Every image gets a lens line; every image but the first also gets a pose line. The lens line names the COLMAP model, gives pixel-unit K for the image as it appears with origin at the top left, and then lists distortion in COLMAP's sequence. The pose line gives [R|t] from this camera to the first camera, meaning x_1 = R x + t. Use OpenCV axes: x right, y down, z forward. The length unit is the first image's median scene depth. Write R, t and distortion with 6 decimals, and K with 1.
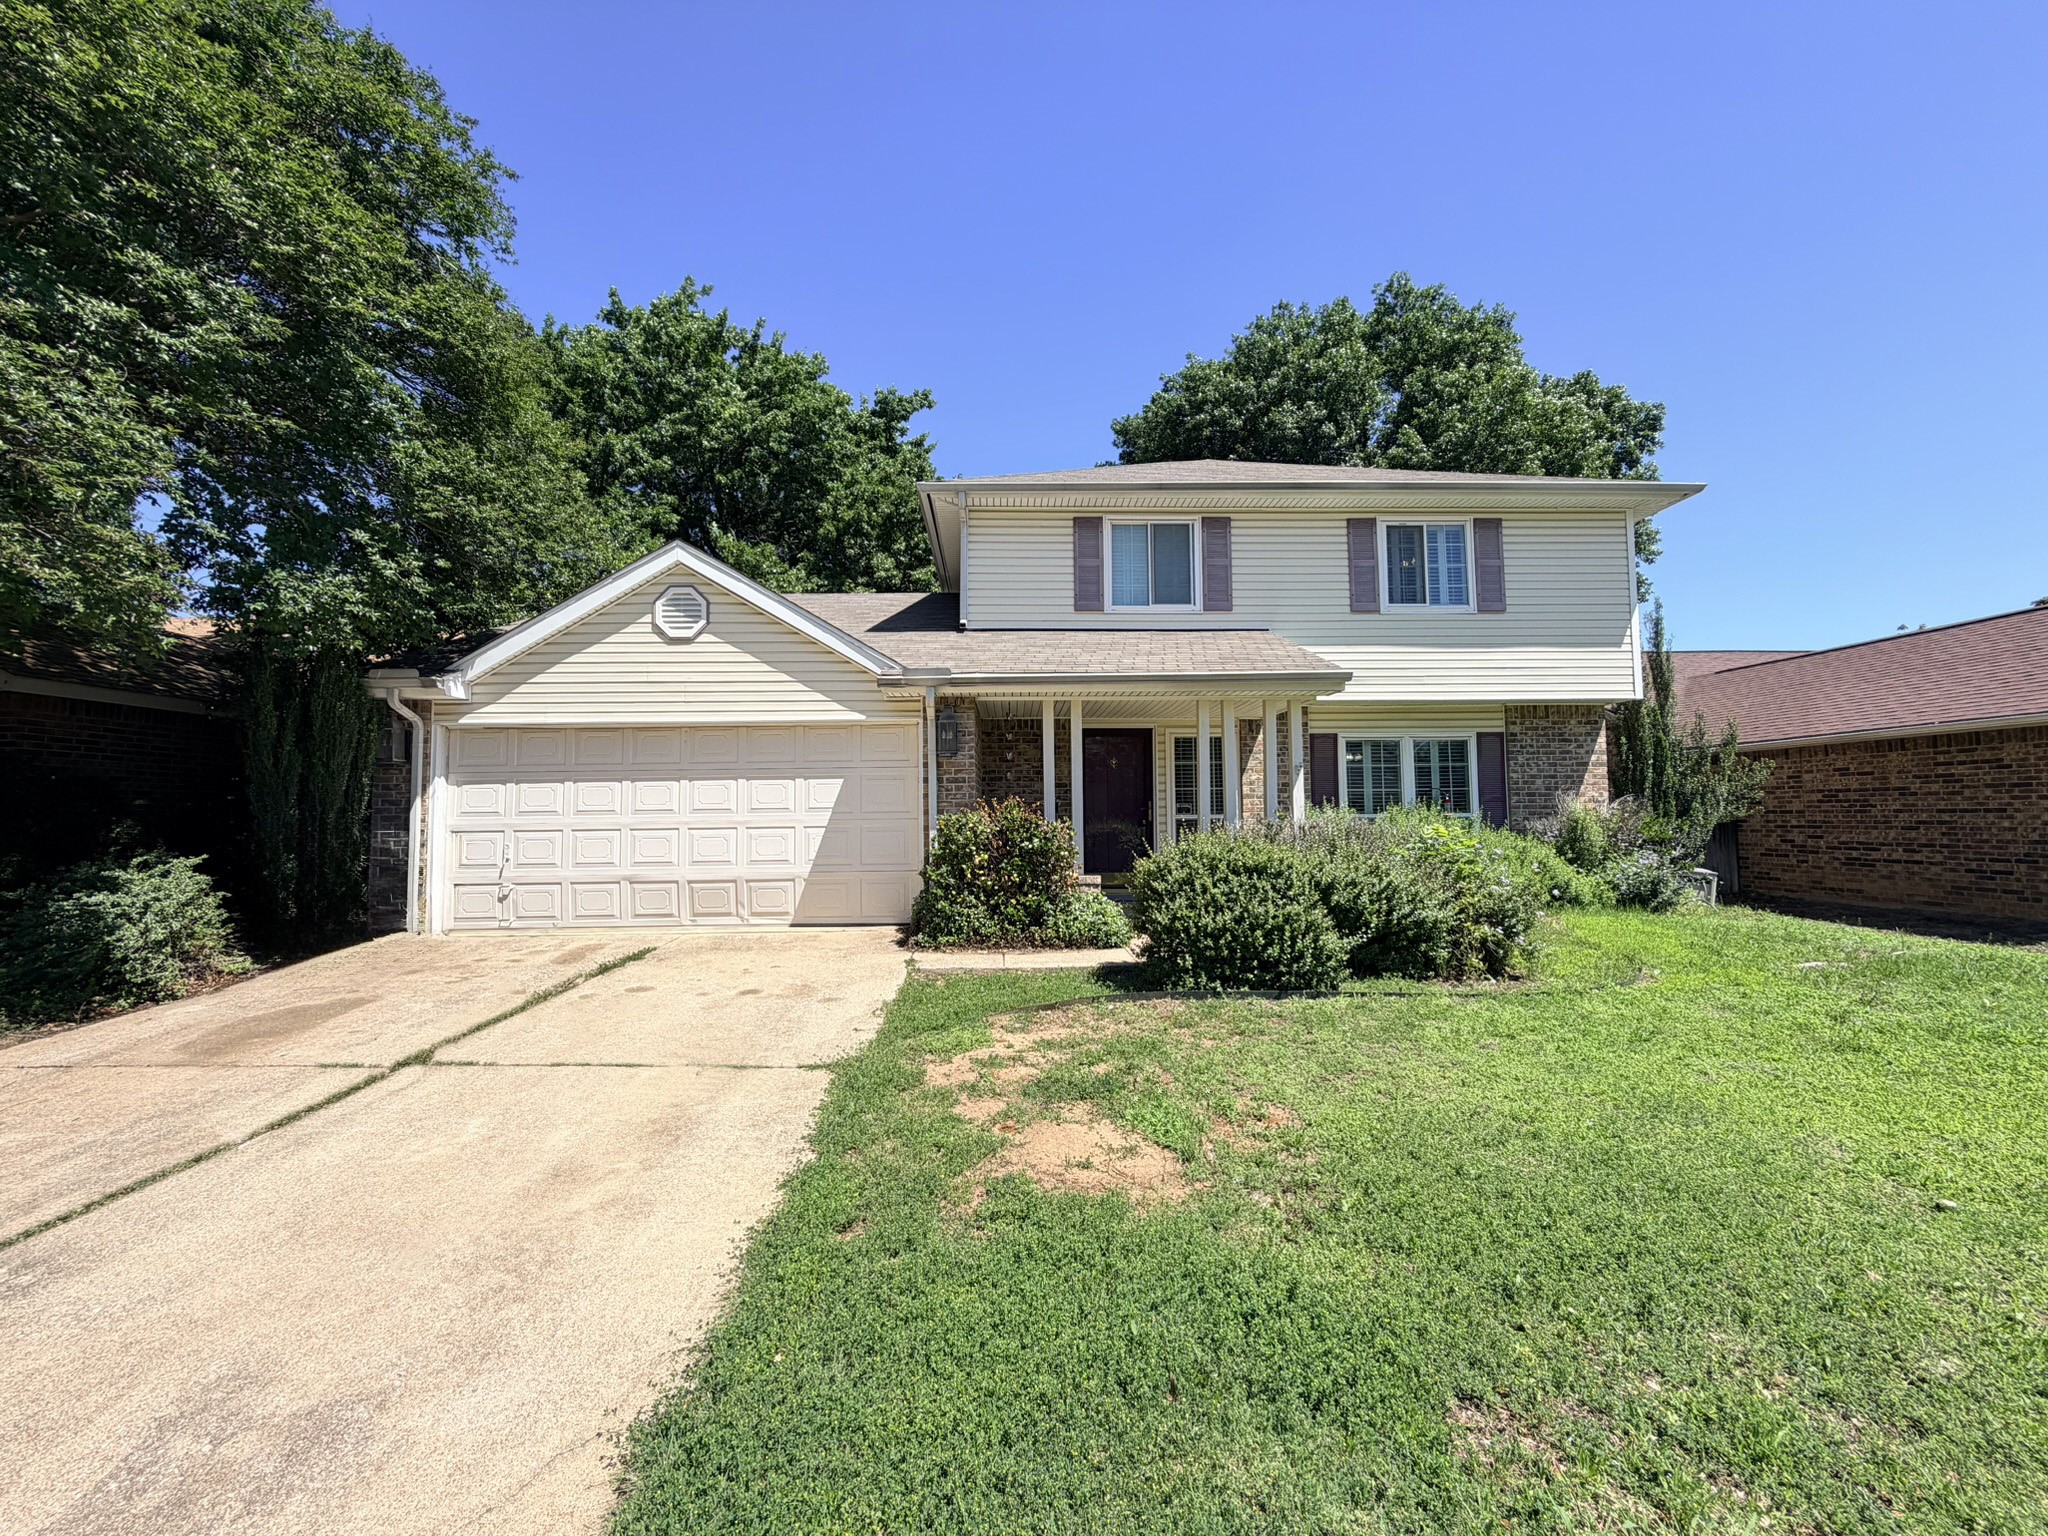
lens RADIAL K [[817.0, 0, 1026.0], [0, 817.0, 765.2], [0, 0, 1]] dist [-0.001887, 0.000290]
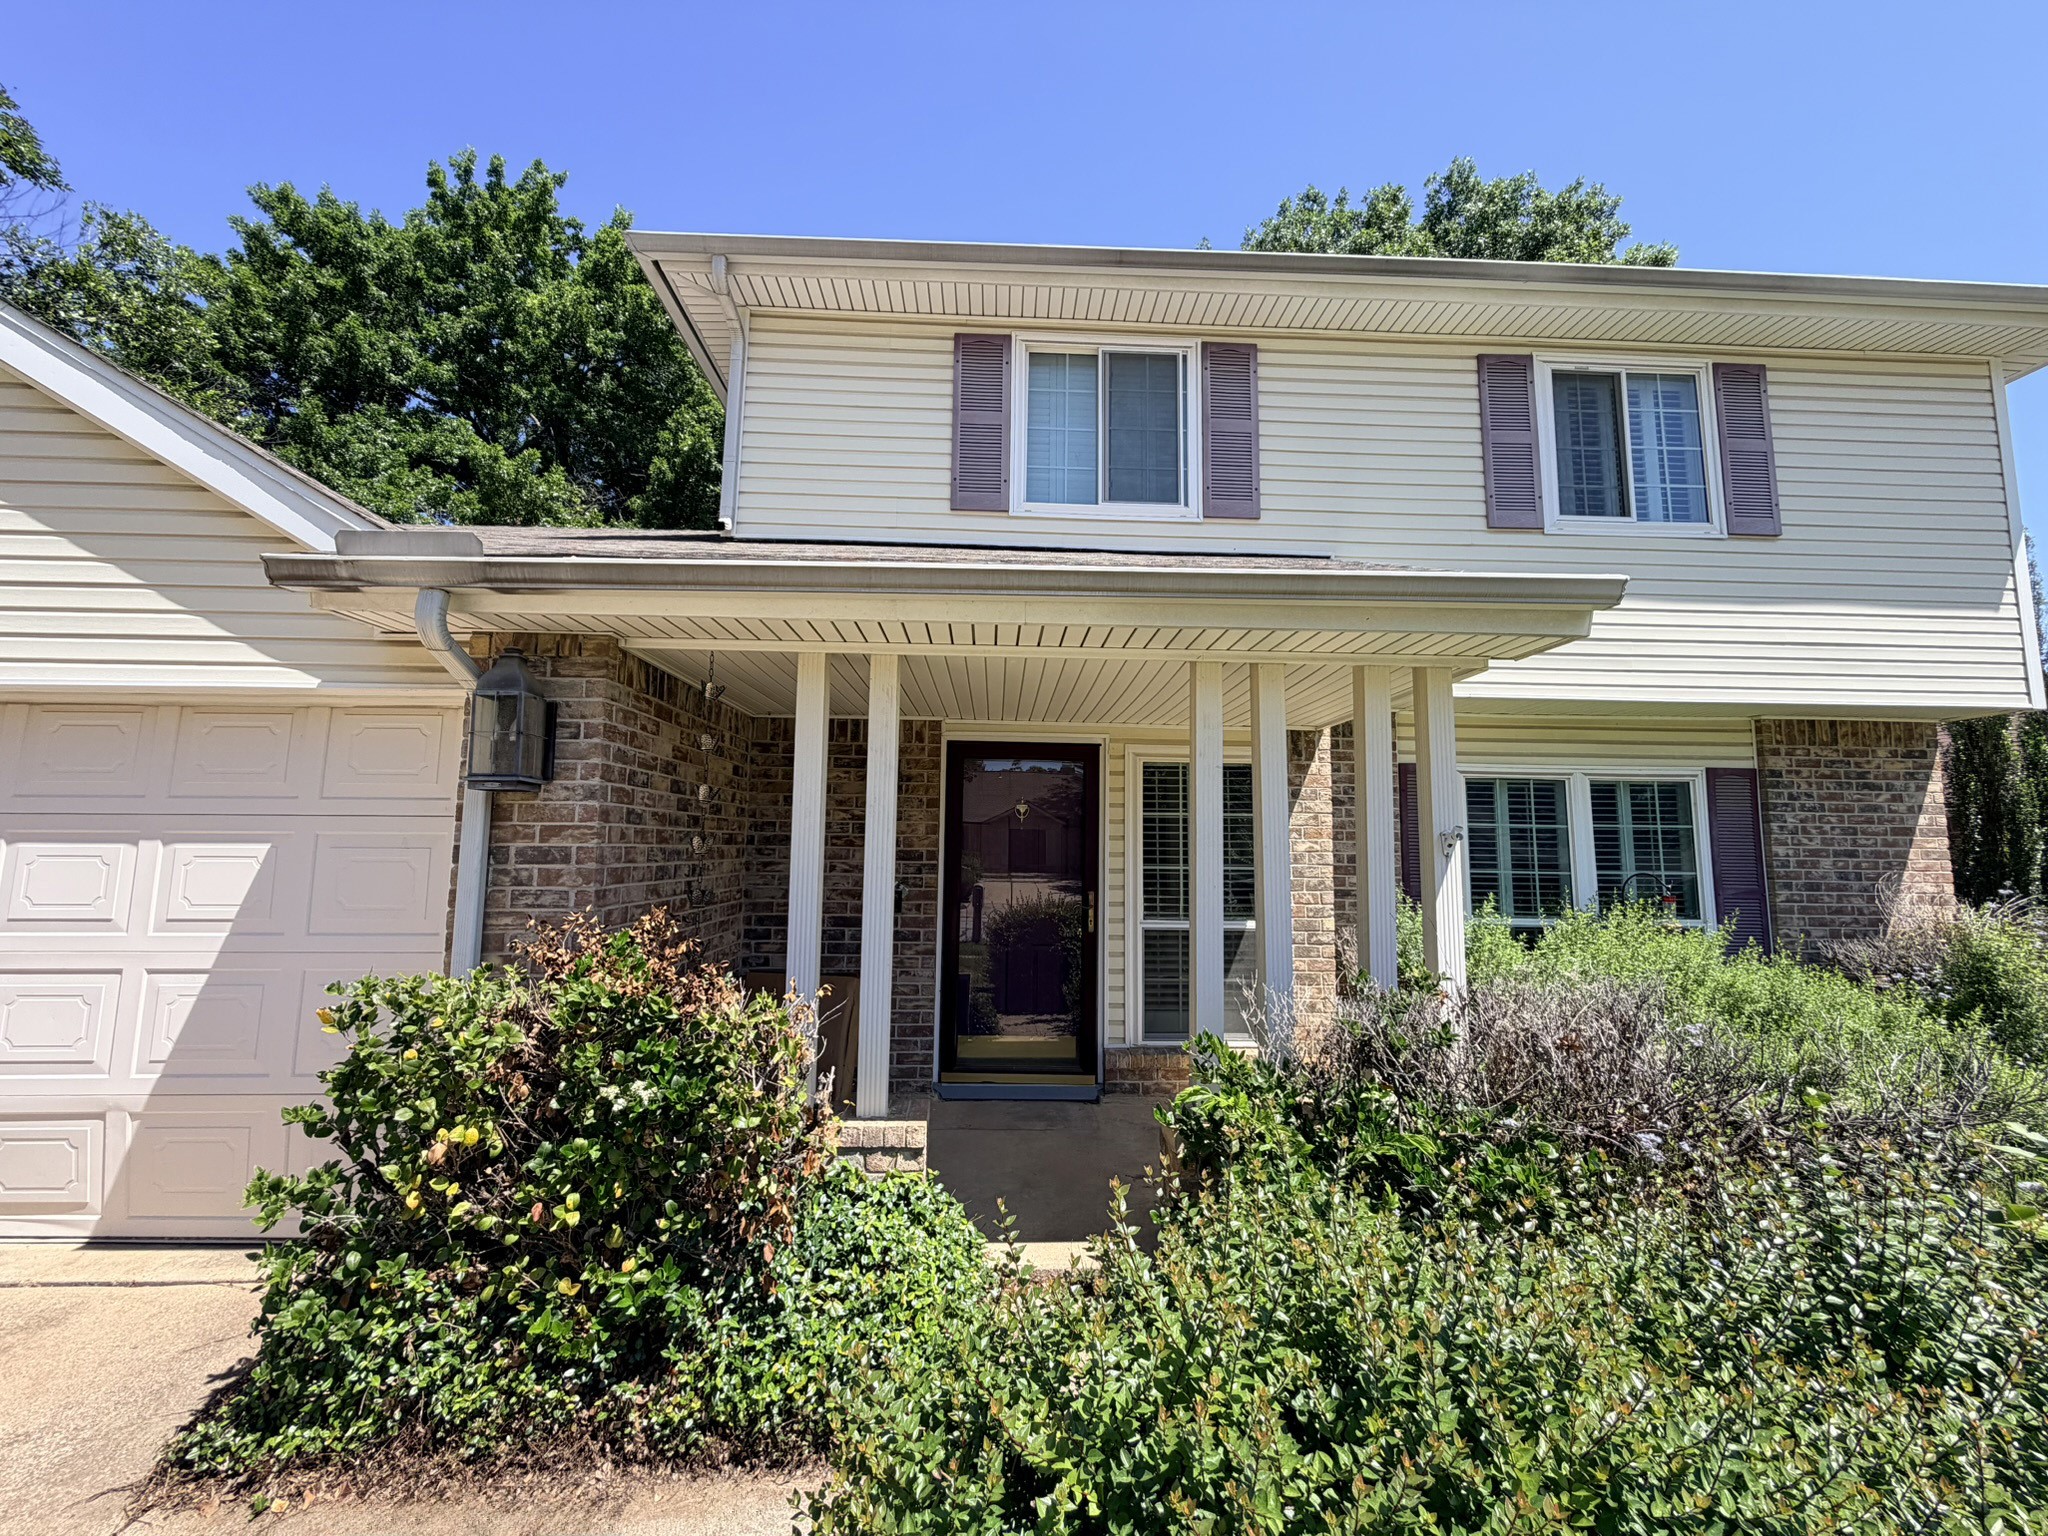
lens RADIAL K [[817.0, 0, 1025.0], [0, 817.0, 759.5], [0, 0, 1]] dist [-0.001887, 0.000290]
pose [[0.999664, 0.022023, 0.013706, 0.102198], [-0.021273, 0.998386, -0.052664, -0.008360], [-0.014844, 0.052354, 0.998518, 0.501461]]
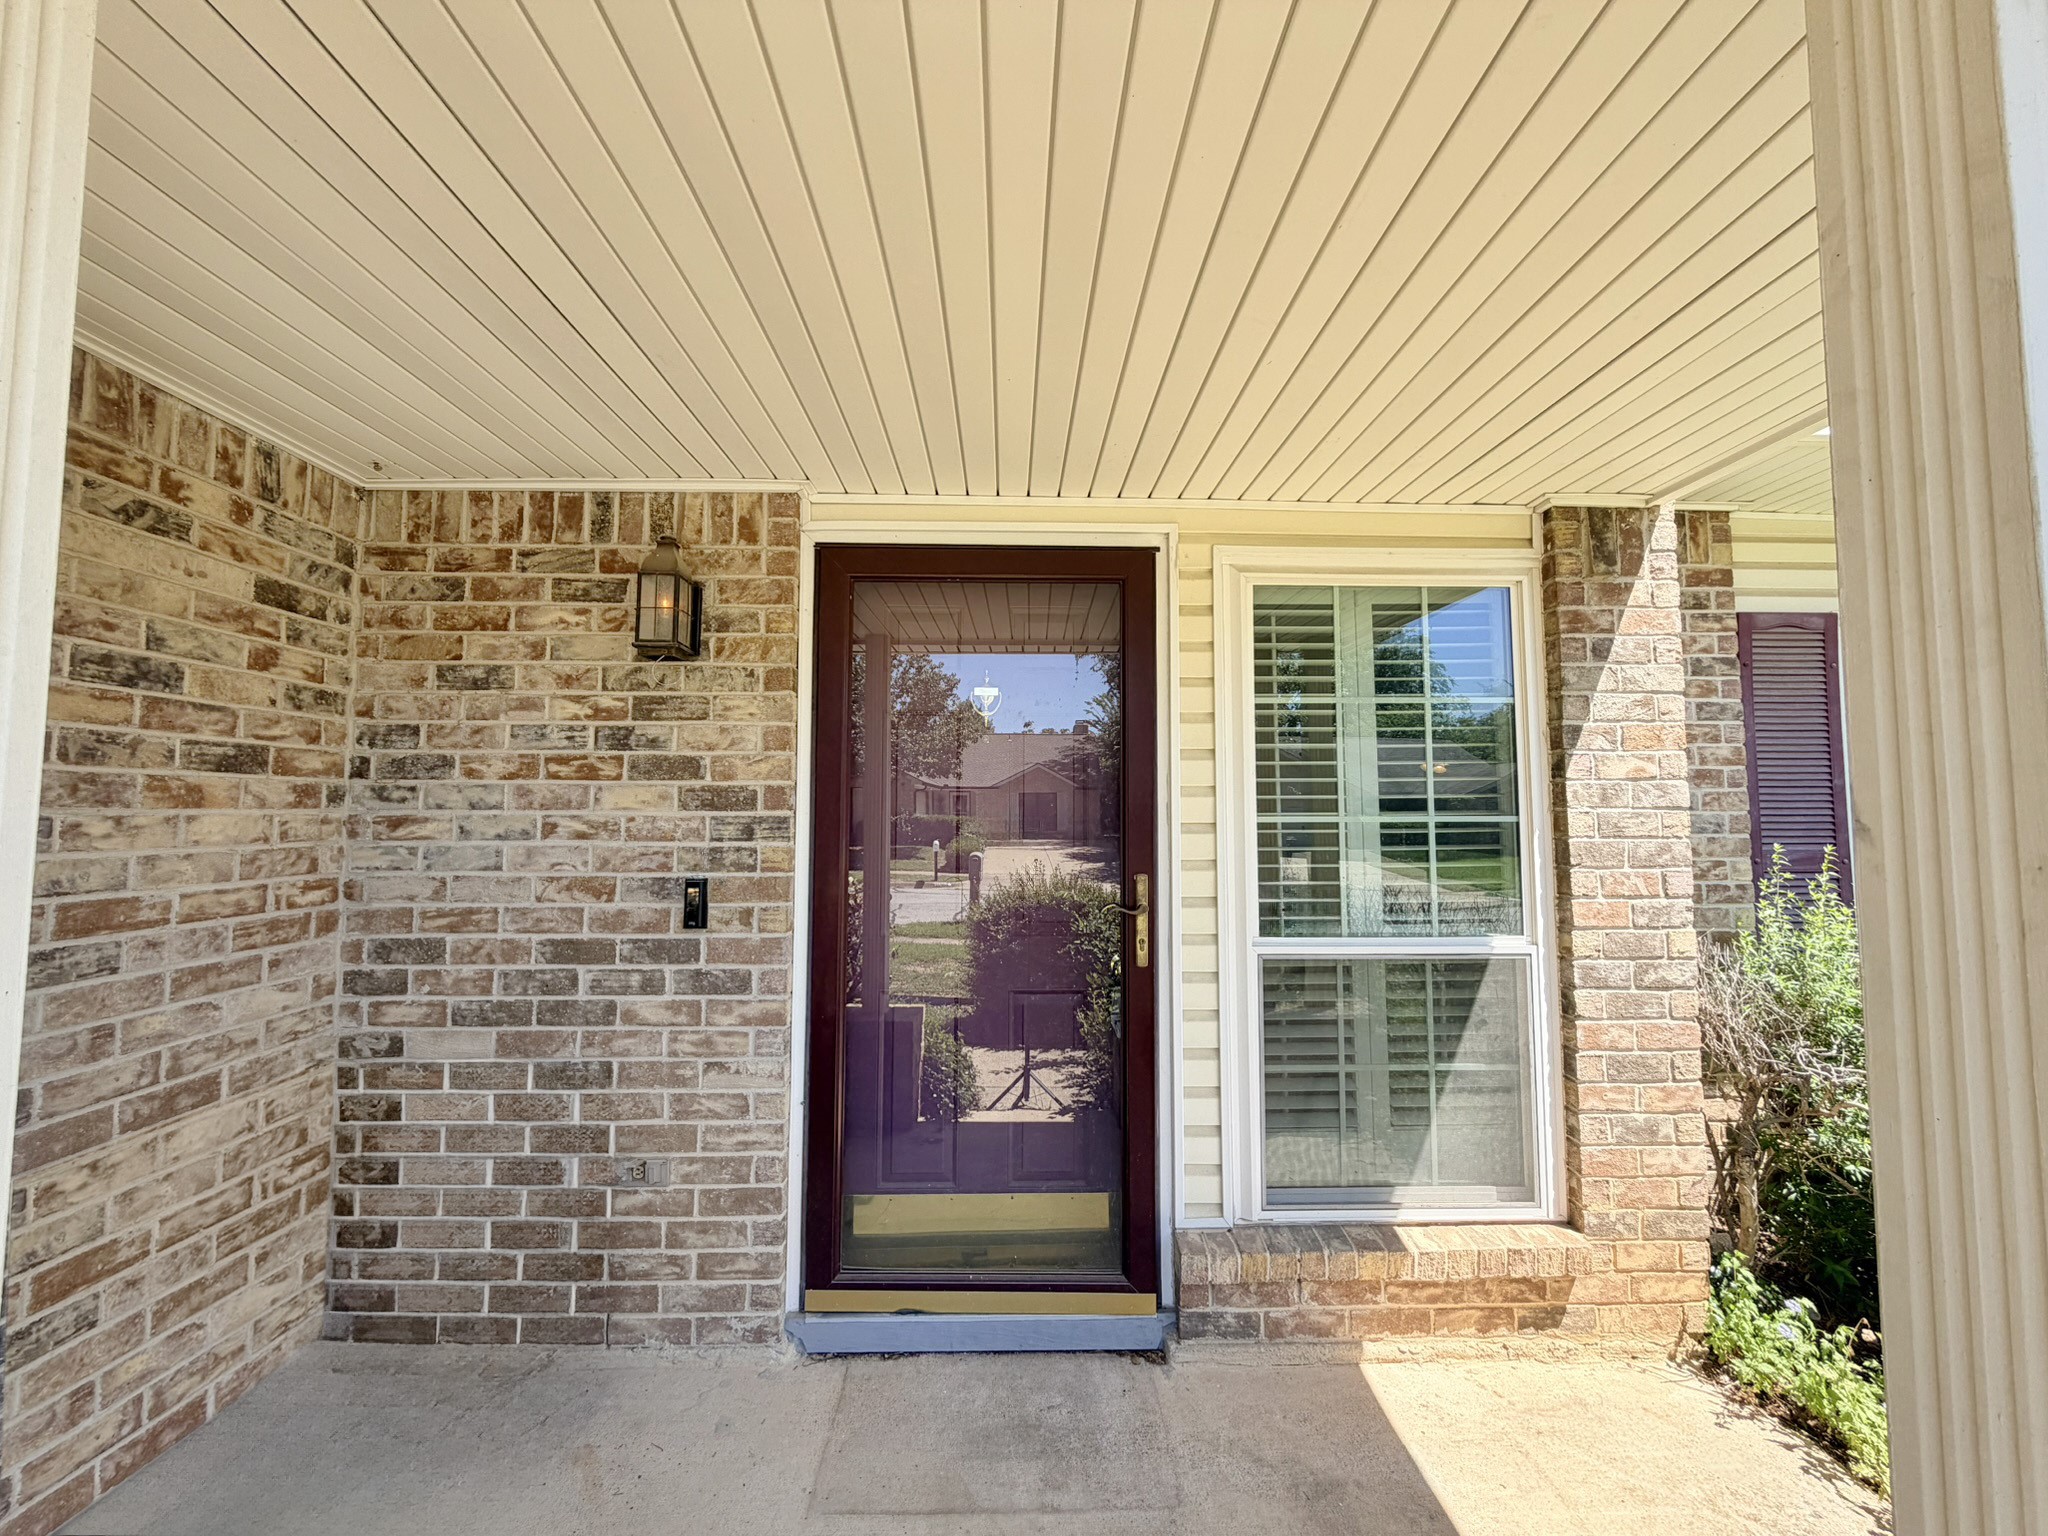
lens RADIAL K [[817.0, 0, 1025.5], [0, 817.0, 757.8], [0, 0, 1]] dist [-0.001887, 0.000290]
pose [[0.999954, 0.009166, 0.002647, 0.118624], [-0.009121, 0.999822, -0.016509, 0.016584], [-0.002797, 0.016484, 0.999860, 0.774360]]
